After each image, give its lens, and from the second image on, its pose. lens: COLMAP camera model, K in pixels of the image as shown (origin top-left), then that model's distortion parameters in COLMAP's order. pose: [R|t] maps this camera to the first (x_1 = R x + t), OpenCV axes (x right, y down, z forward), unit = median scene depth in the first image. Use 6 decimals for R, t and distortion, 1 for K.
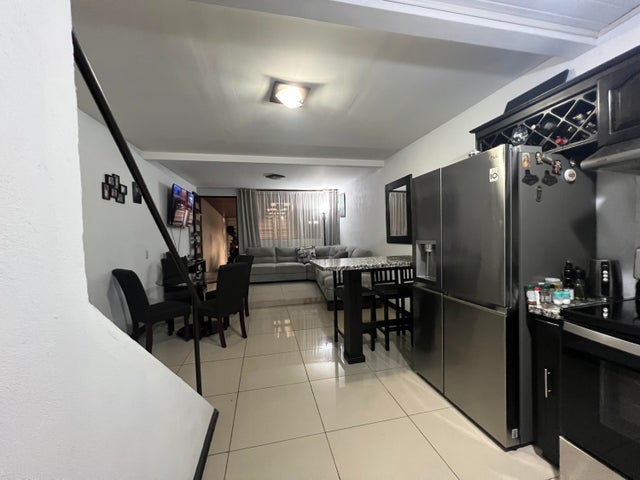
lens RADIAL K [[256.4, 0, 320.6], [0, 256.4, 243.0], [0, 0, 1]] dist [-0.000774, 0.000008]
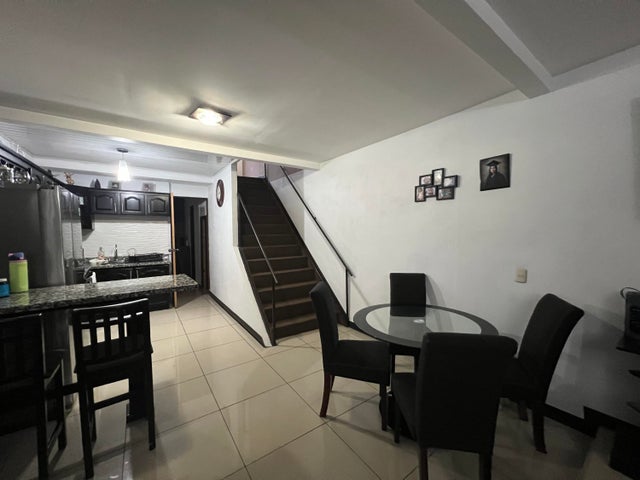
lens RADIAL K [[255.7, 0, 320.4], [0, 255.7, 243.4], [0, 0, 1]] dist [-0.000843, -0.000168]
pose [[-0.921211, 0.052271, -0.385537, -0.088007], [0.018024, 0.995604, 0.091917, -0.106926], [0.388647, 0.077725, -0.918103, 1.773010]]
